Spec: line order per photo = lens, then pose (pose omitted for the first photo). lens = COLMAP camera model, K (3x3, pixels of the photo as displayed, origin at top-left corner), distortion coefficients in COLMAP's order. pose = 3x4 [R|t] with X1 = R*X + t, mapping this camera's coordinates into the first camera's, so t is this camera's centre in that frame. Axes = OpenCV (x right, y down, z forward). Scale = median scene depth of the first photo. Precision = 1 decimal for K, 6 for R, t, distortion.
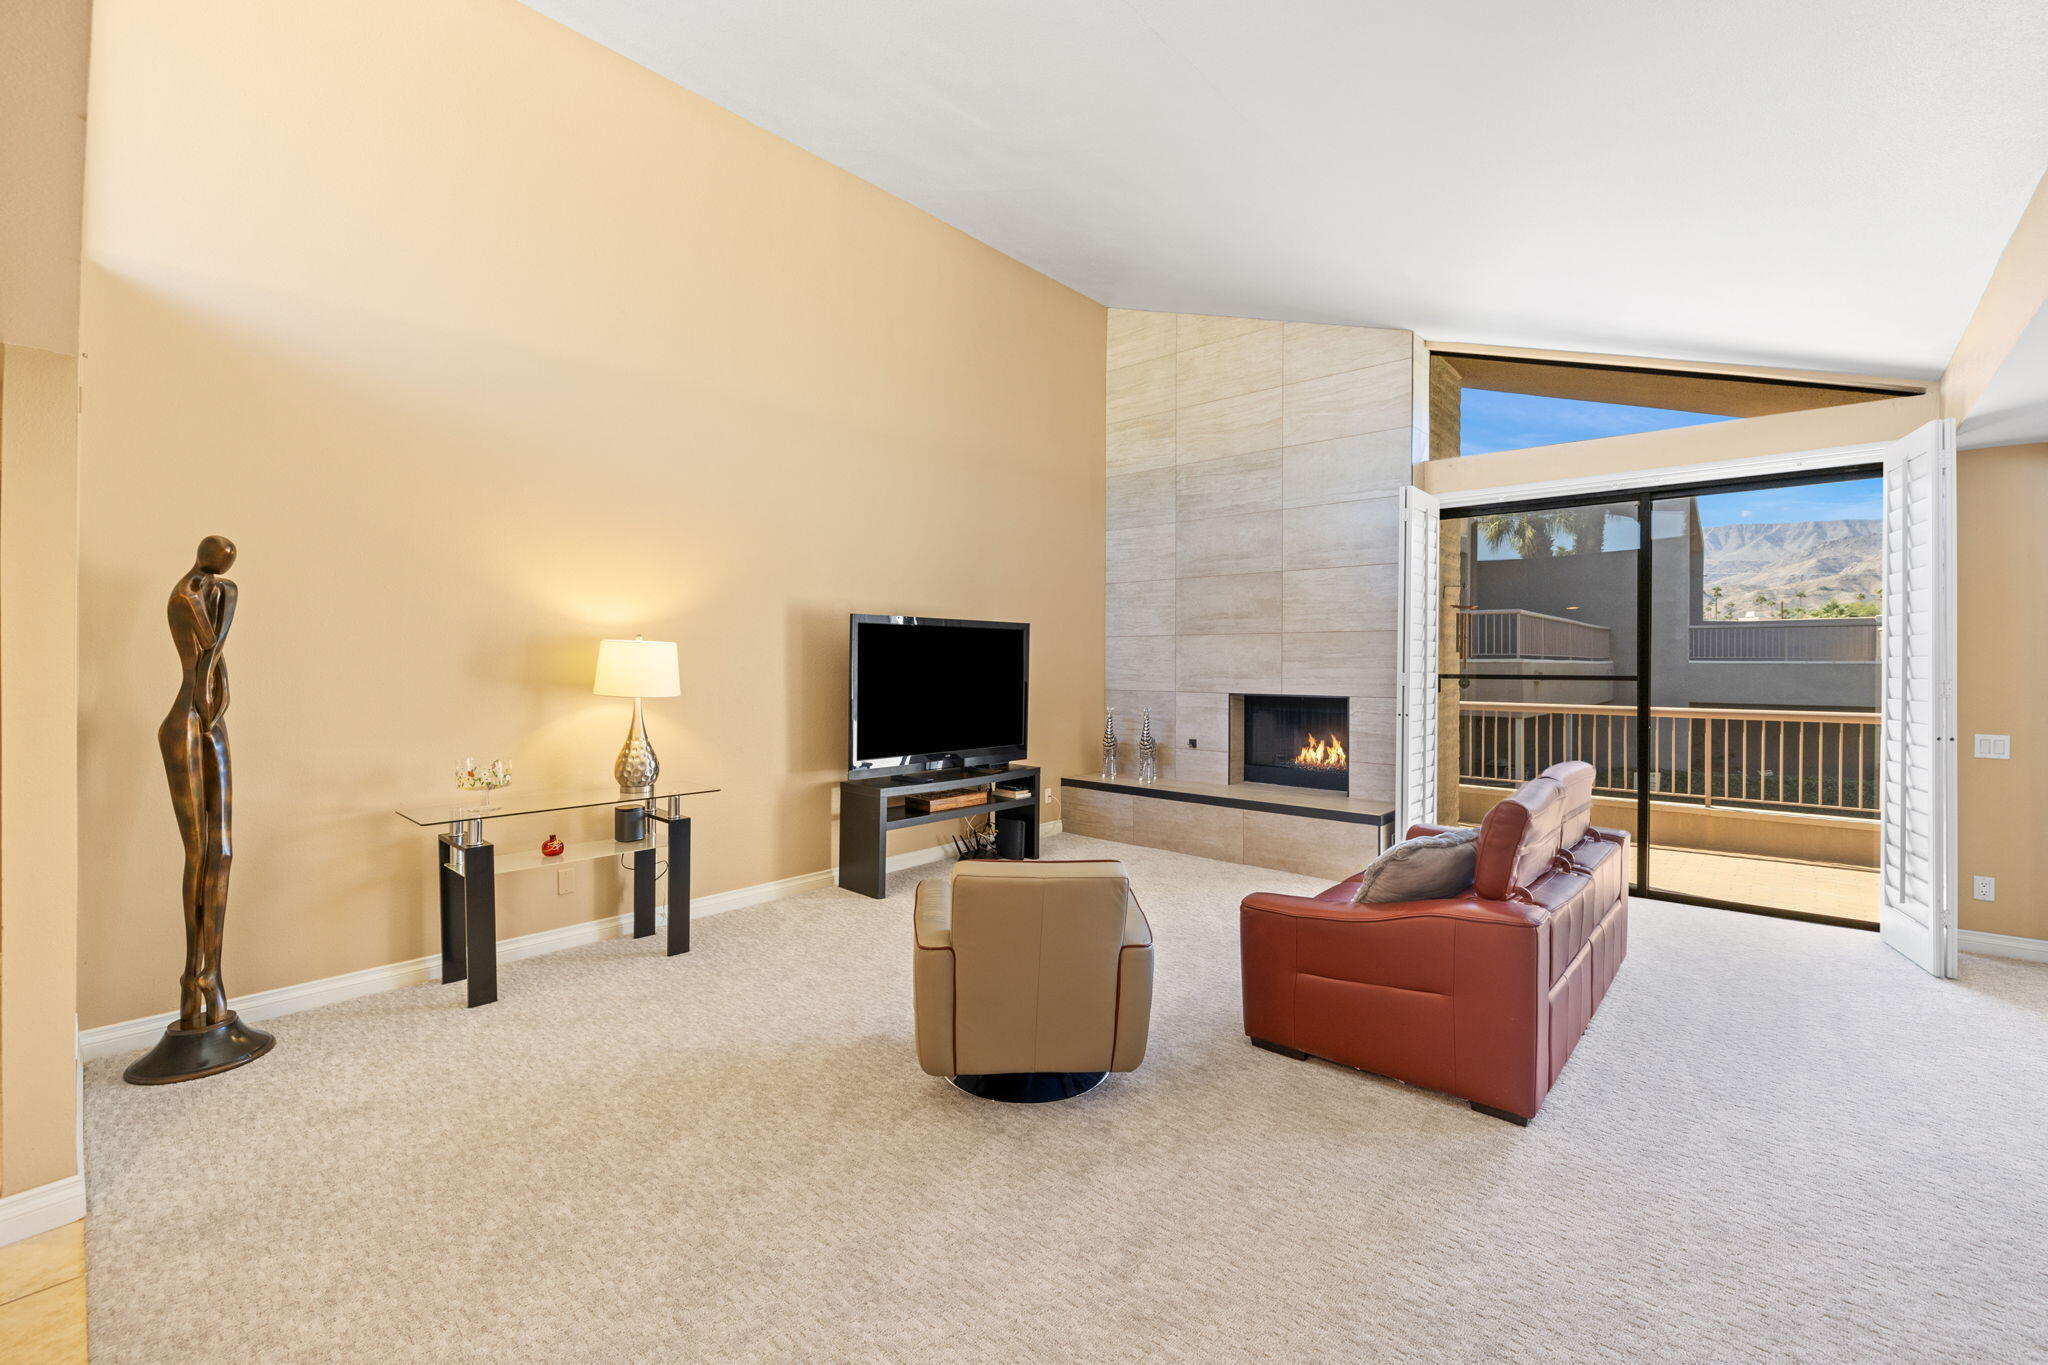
lens RADIAL K [[862.4, 0, 1029.9], [0, 862.4, 665.0], [0, 0, 1]] dist [-0.000672, -0.000398]
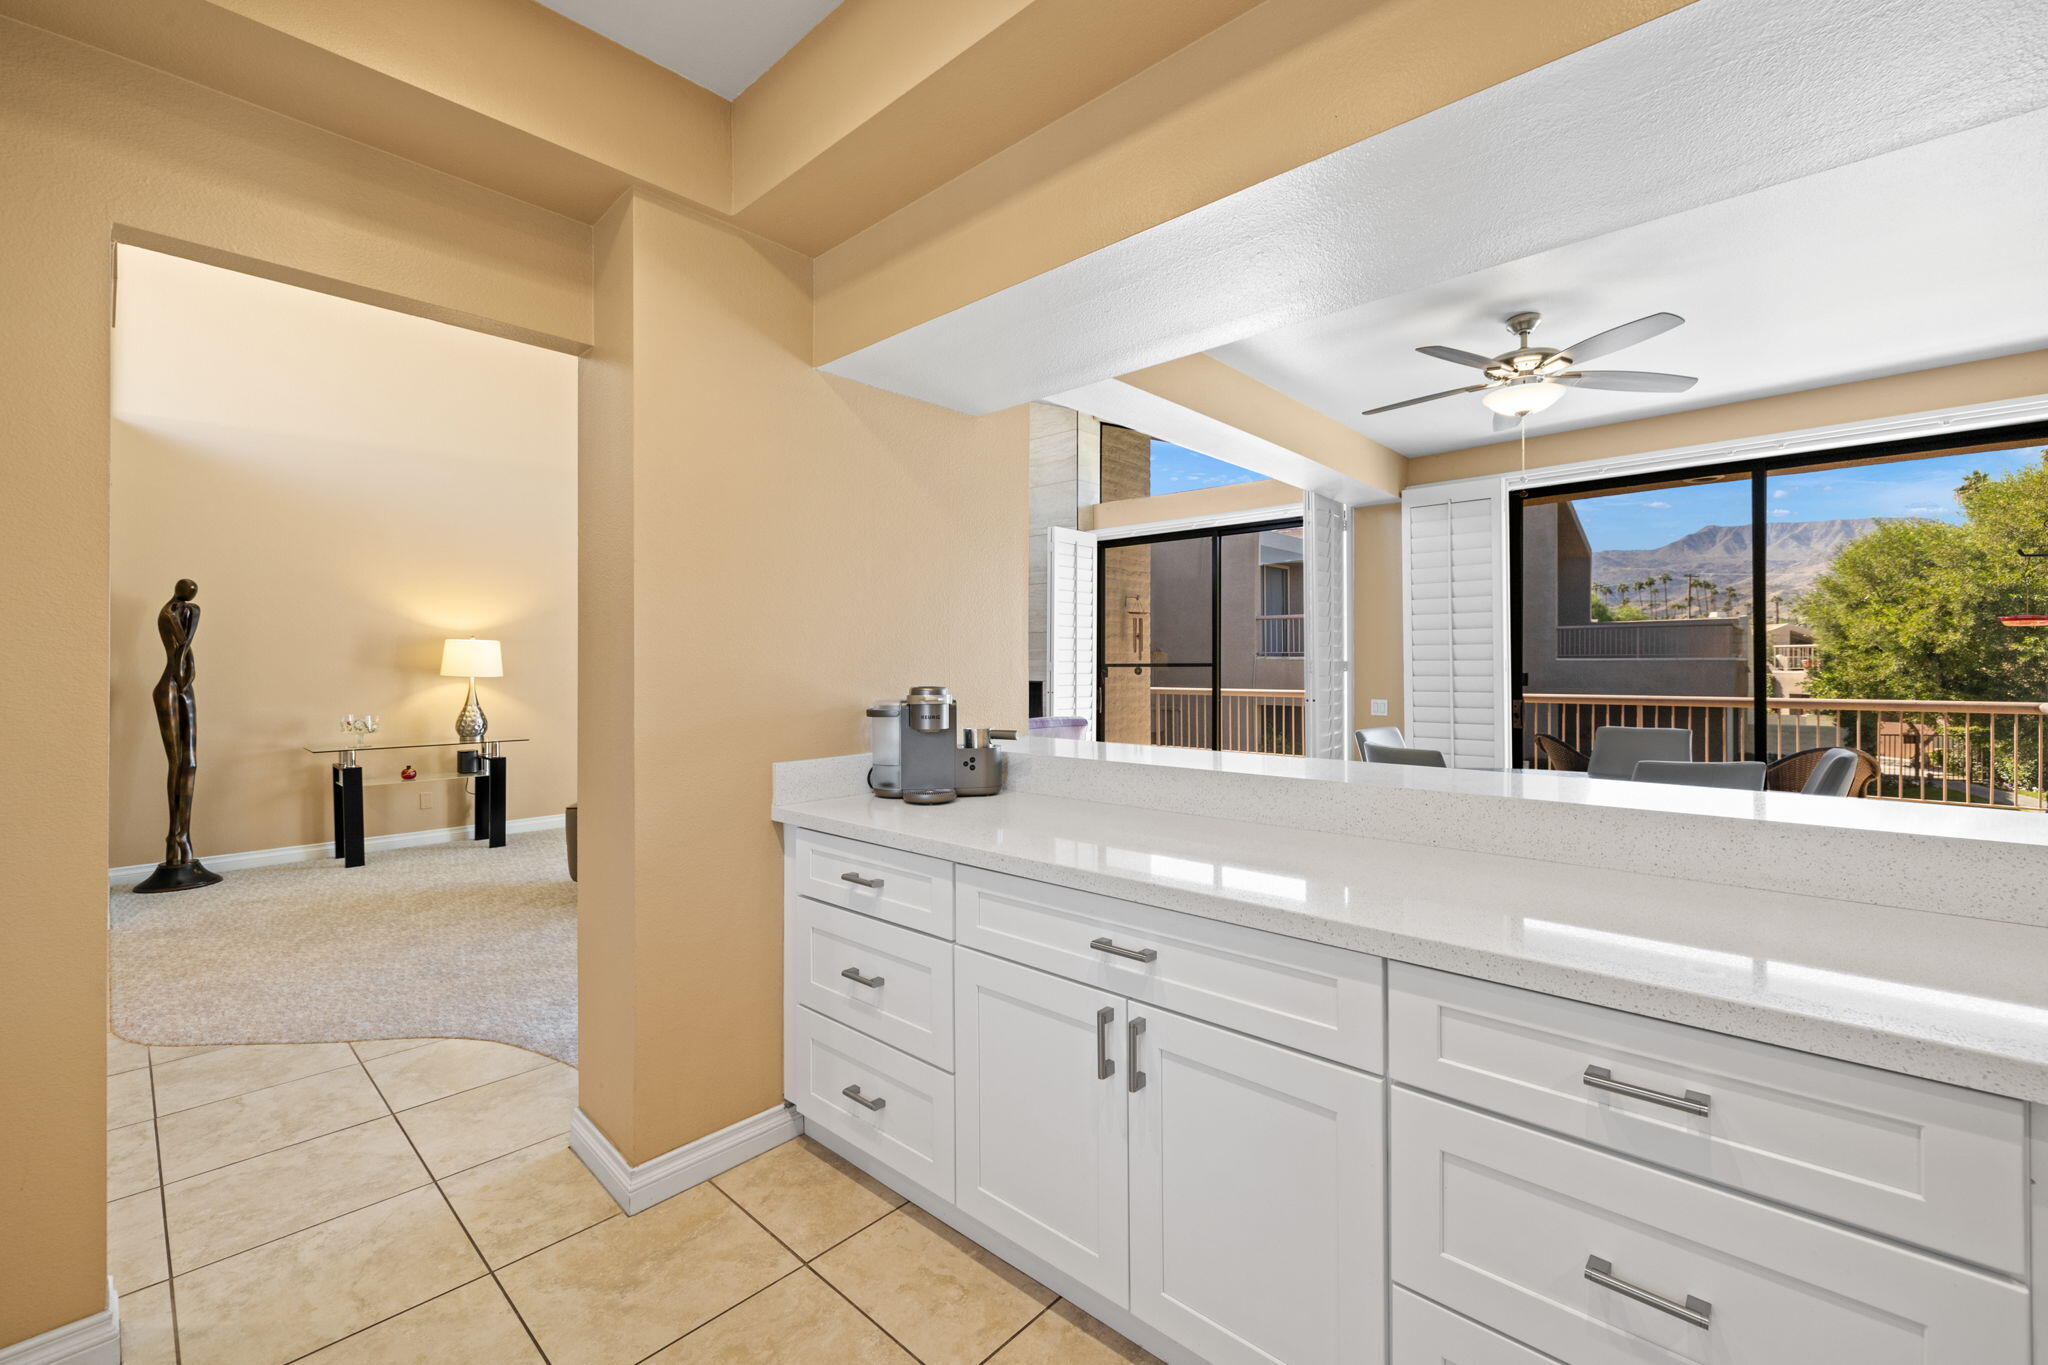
lens RADIAL K [[864.8, 0, 1037.4], [0, 864.8, 663.6], [0, 0, 1]] dist [-0.003260, -0.000403]
pose [[0.999899, -0.004002, -0.013673, 0.694906], [0.003929, 0.999978, -0.005350, 0.031514], [0.013694, 0.005296, 0.999892, -0.622105]]
